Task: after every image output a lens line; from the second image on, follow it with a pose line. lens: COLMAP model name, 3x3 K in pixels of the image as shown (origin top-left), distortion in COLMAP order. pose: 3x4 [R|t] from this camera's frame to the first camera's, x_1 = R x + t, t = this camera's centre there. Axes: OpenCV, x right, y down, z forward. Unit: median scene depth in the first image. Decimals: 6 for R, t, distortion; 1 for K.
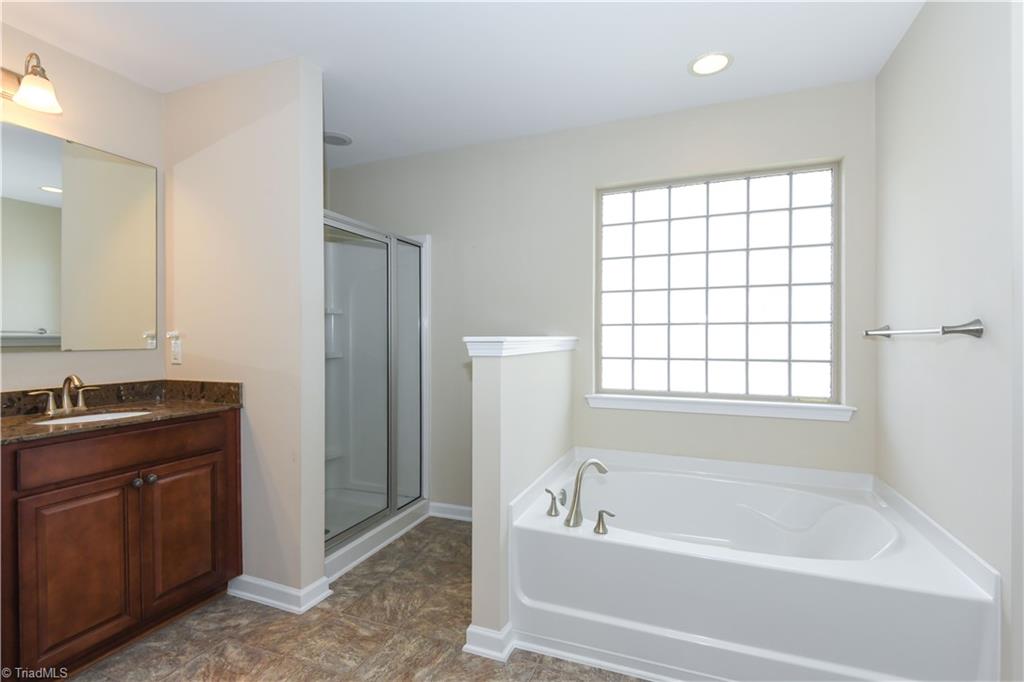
lens RADIAL K [[468.5, 0, 504.7], [0, 468.5, 340.6], [0, 0, 1]] dist [0.015357, -0.012820]
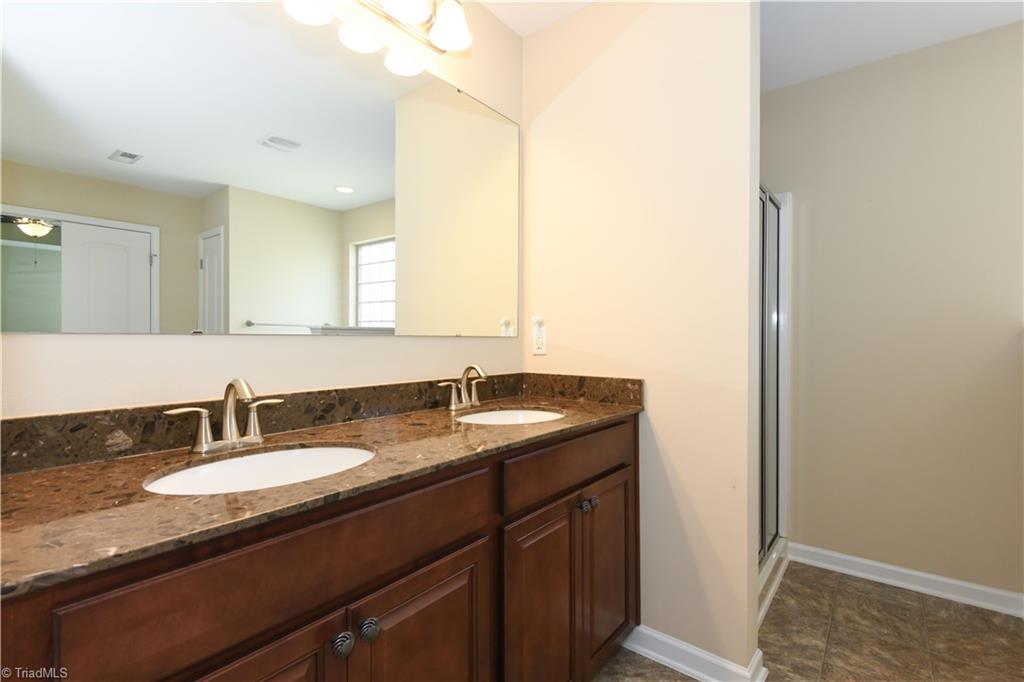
lens RADIAL K [[468.5, 0, 511.1], [0, 468.5, 347.2], [0, 0, 1]] dist [0.015357, -0.012820]
pose [[0.958497, 0.010787, -0.284899, -0.540686], [-0.008233, 0.999914, 0.010162, 0.030579], [0.284984, -0.007394, 0.958504, 0.194344]]
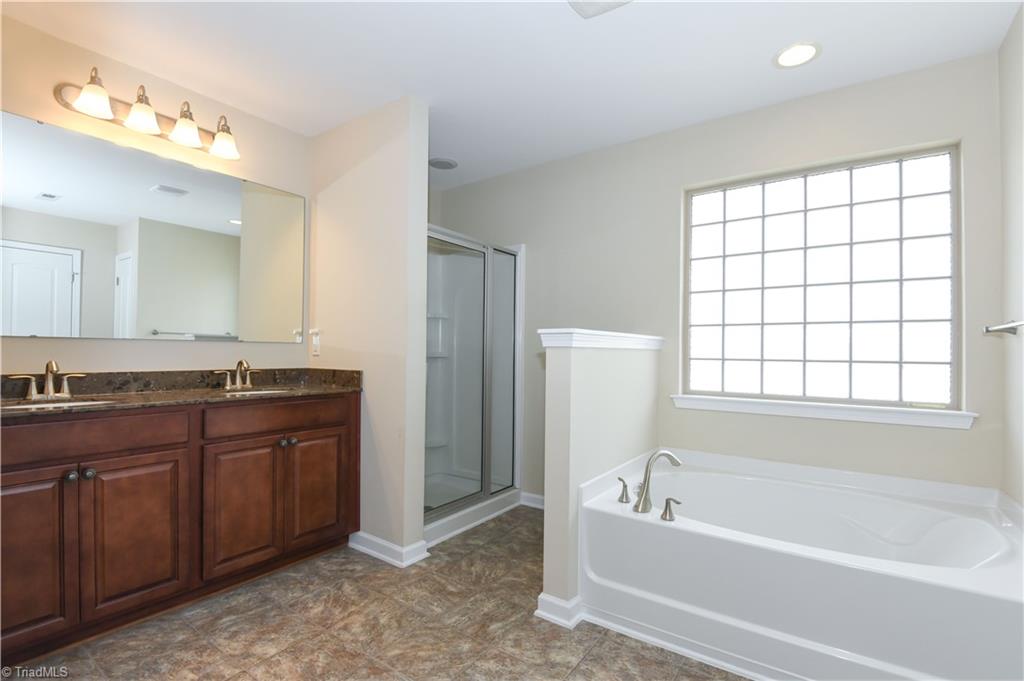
lens RADIAL K [[468.5, 0, 507.1], [0, 468.5, 344.9], [0, 0, 1]] dist [0.015357, -0.012820]
pose [[0.971324, 0.010231, -0.237540, 0.085496], [-0.015039, 0.999717, -0.018434, 0.040499], [0.237284, 0.021477, 0.971203, -0.080051]]
